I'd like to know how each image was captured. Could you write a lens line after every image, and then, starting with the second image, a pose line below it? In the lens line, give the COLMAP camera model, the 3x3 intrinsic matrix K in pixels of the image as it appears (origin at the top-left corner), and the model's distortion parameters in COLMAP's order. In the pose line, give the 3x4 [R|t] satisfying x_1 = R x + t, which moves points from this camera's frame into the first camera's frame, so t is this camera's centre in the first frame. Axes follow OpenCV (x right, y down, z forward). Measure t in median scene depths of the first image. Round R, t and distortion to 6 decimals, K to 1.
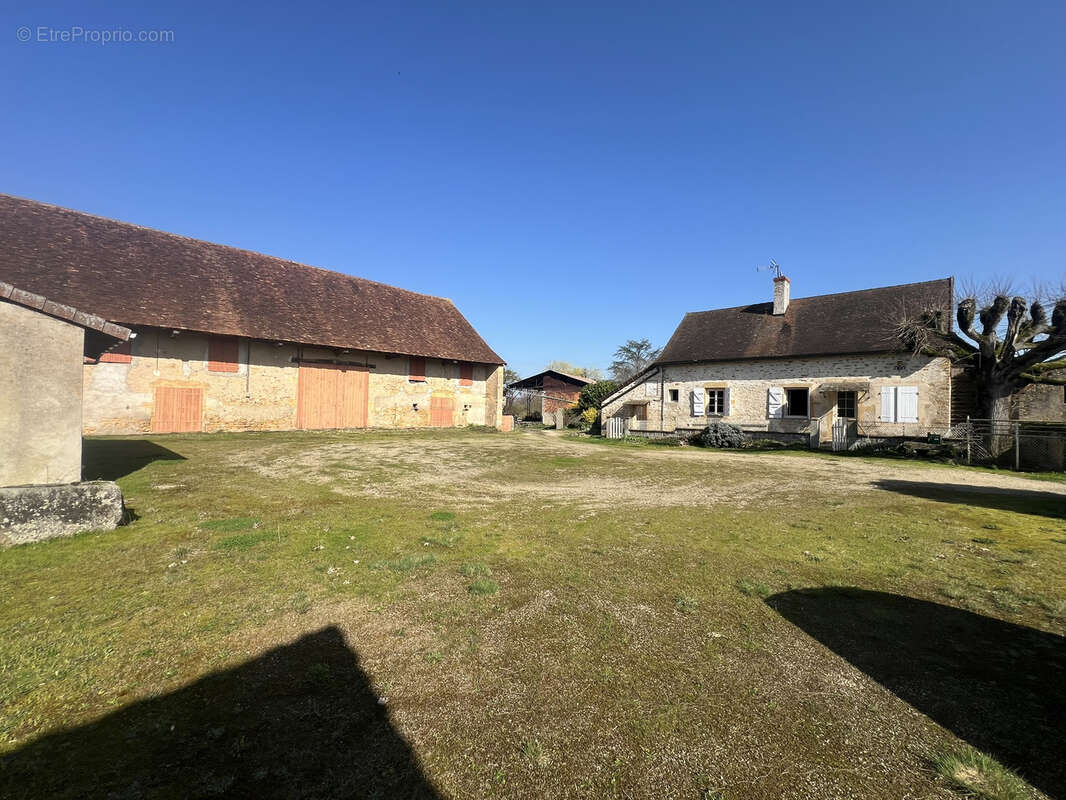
lens RADIAL K [[425.6, 0, 533.1], [0, 425.6, 396.9], [0, 0, 1]] dist [-0.002296, 0.000492]
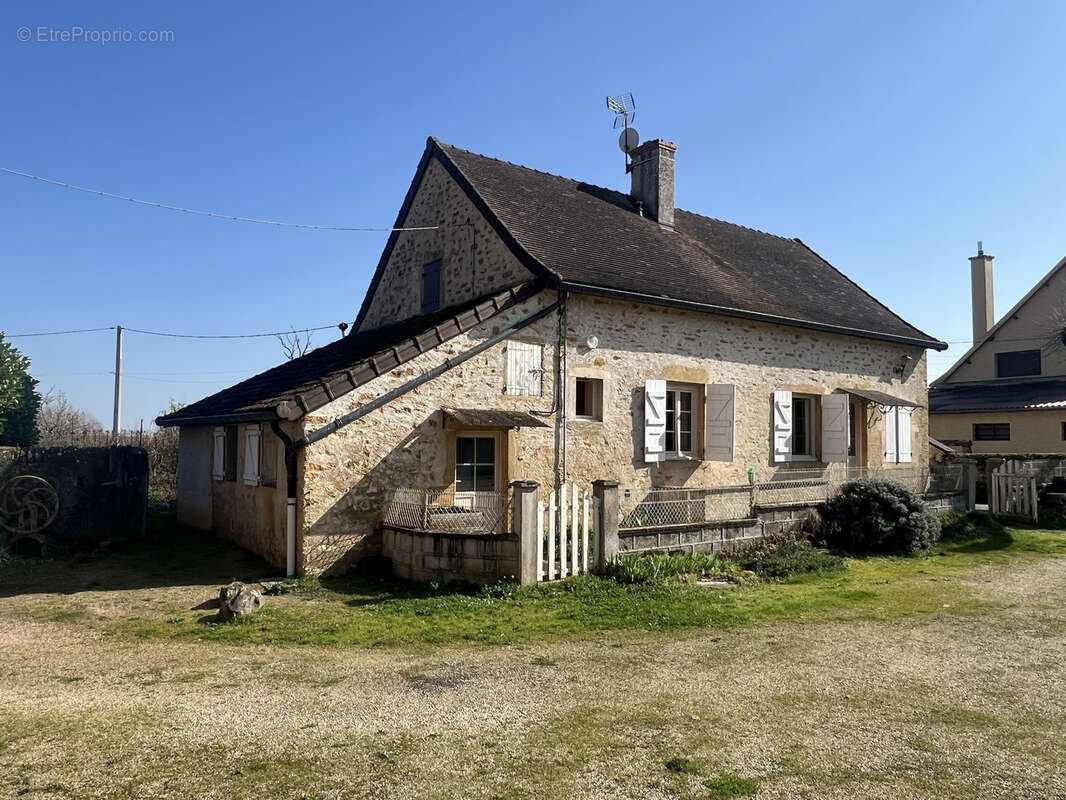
lens RADIAL K [[798.1, 0, 533.6], [0, 798.1, 400.0], [0, 0, 1]] dist [0.003050, -0.002144]
pose [[0.160093, 0.039520, 0.986311, -0.245265], [-0.023772, 0.999063, -0.036172, 0.020320], [-0.986816, -0.017656, 0.160882, 1.013637]]
